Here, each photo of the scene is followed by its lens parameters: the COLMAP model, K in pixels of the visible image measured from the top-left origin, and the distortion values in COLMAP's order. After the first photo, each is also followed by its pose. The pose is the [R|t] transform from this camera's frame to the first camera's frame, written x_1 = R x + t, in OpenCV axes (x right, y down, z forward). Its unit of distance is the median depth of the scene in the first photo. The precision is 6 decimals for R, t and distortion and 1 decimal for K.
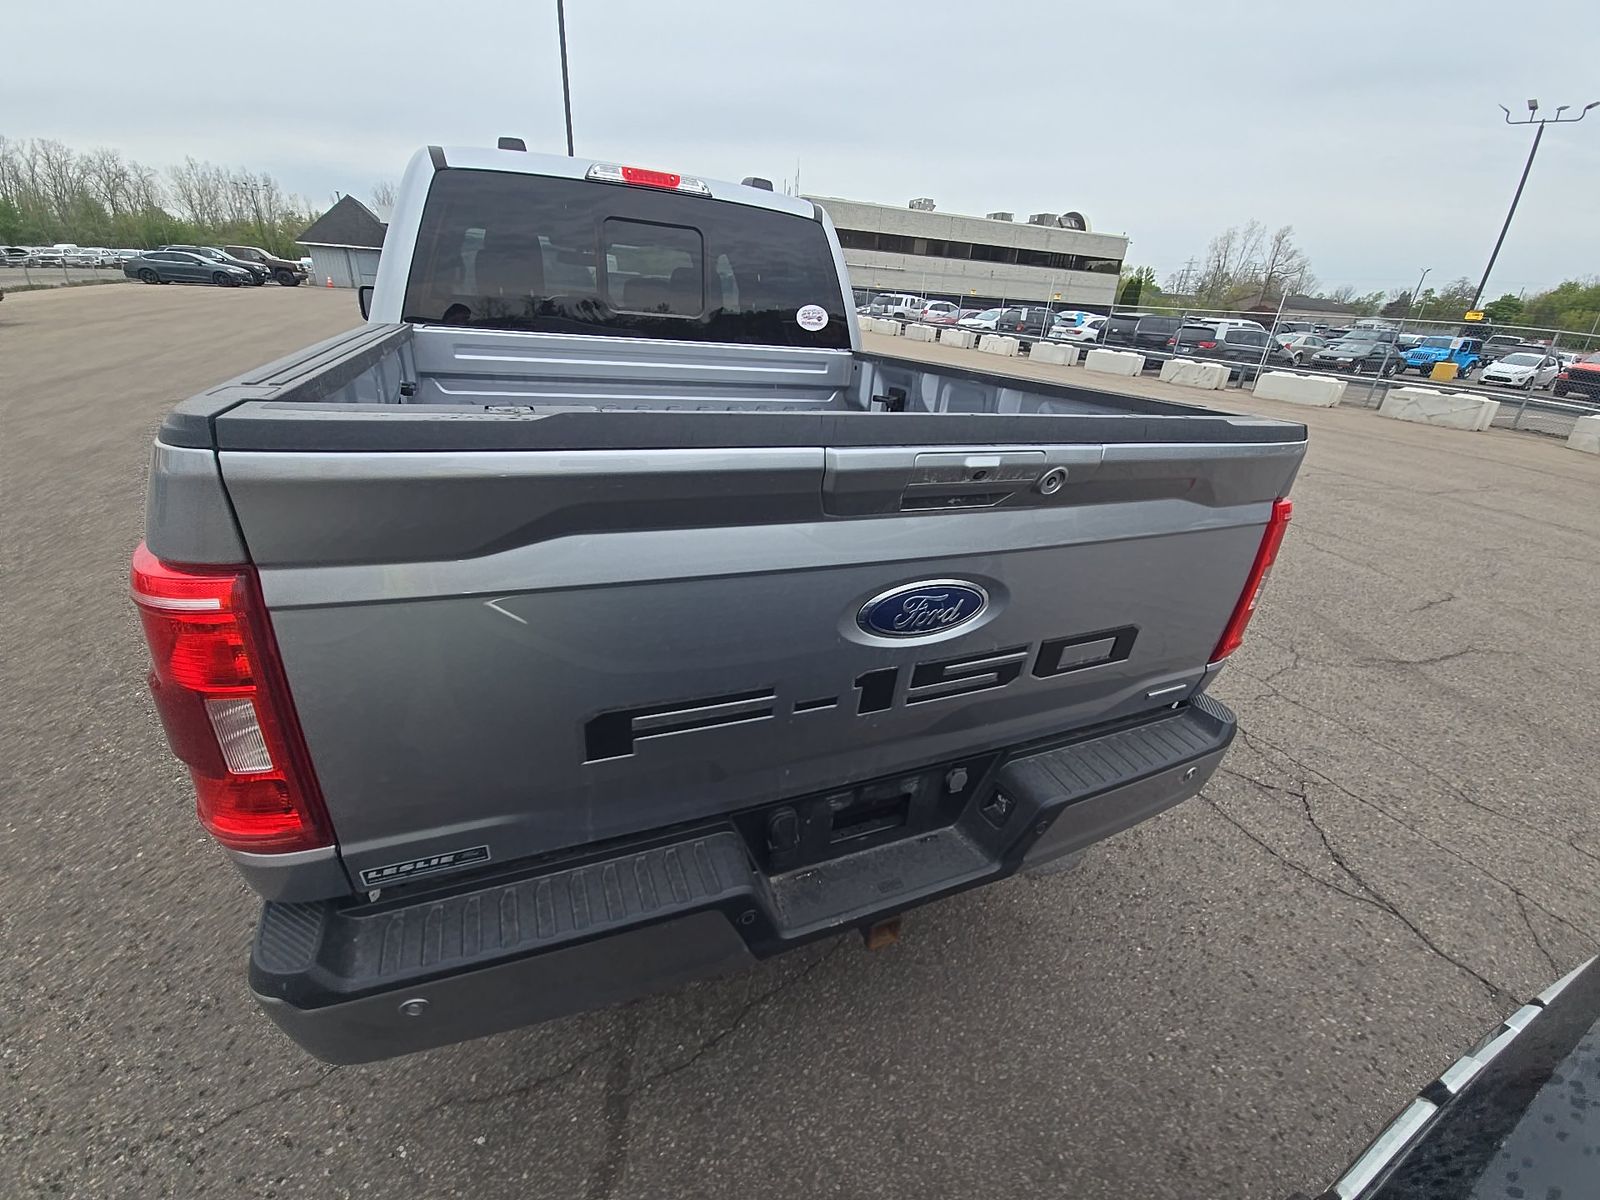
lens RADIAL K [[655.3, 0, 798.2], [0, 655.3, 606.5], [0, 0, 1]] dist [-0.003309, -0.001388]
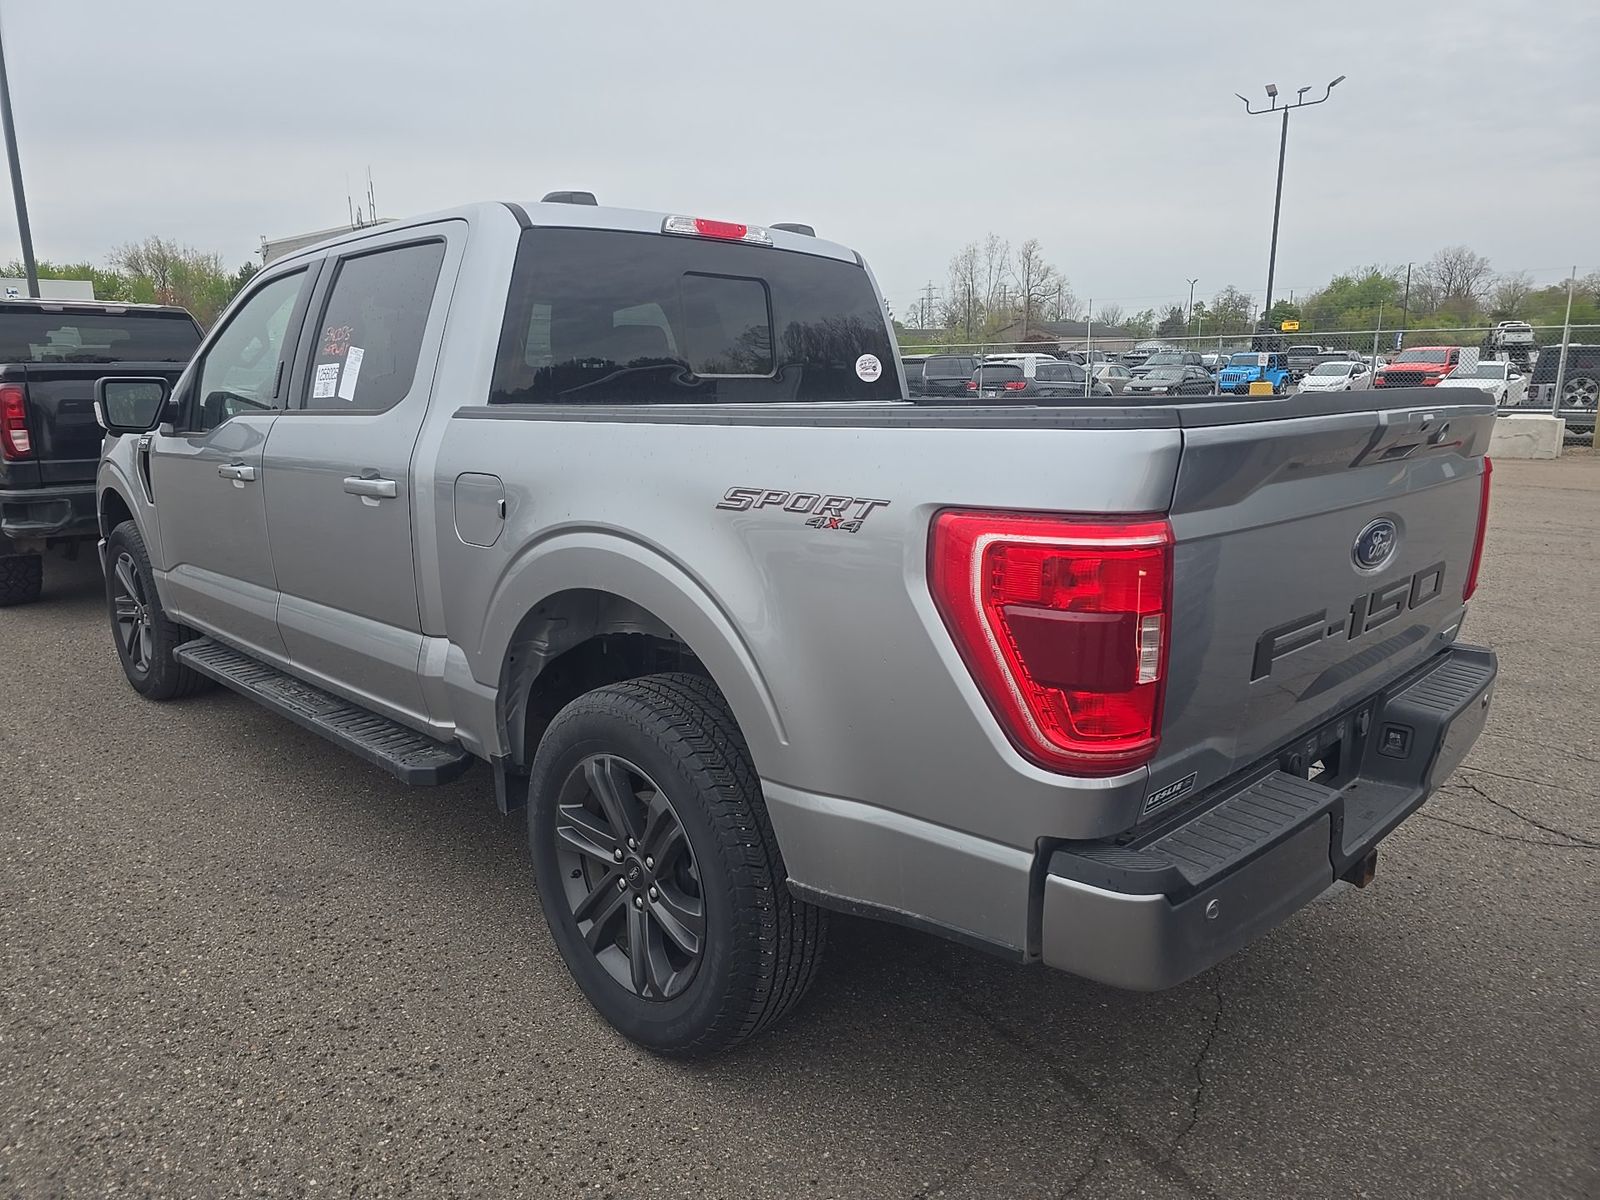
lens RADIAL K [[1088.8, 0, 809.2], [0, 1088.8, 601.8], [0, 0, 1]] dist [0.019827, -0.014559]
pose [[0.922646, -0.150816, 0.354934, -0.067052], [0.224913, 0.958063, -0.177565, 0.010165], [-0.313270, 0.243659, 0.917874, -0.024048]]
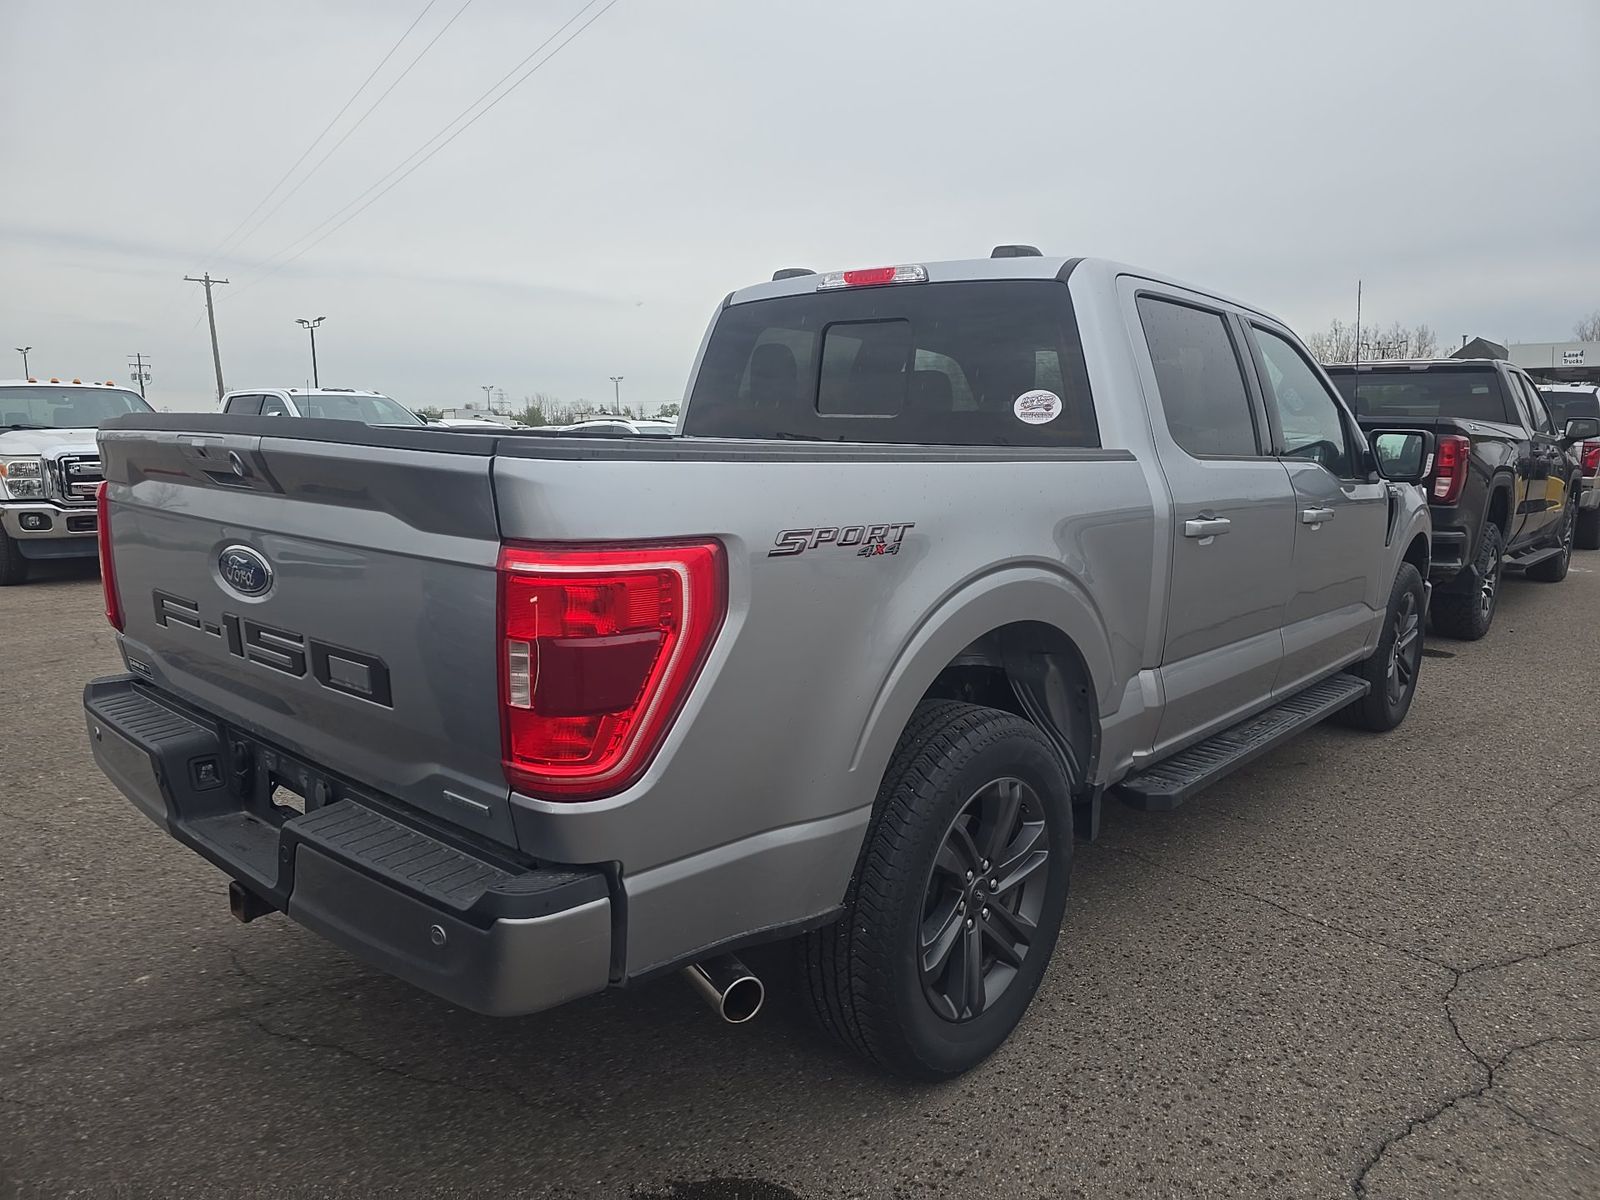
lens RADIAL K [[1088.8, 0, 796.4], [0, 1088.8, 593.4], [0, 0, 1]] dist [0.019827, -0.014559]
pose [[0.421112, 0.066241, -0.904586, 0.106647], [-0.366444, 0.924735, -0.102875, -0.005405], [0.829689, 0.374802, 0.413691, 0.043164]]
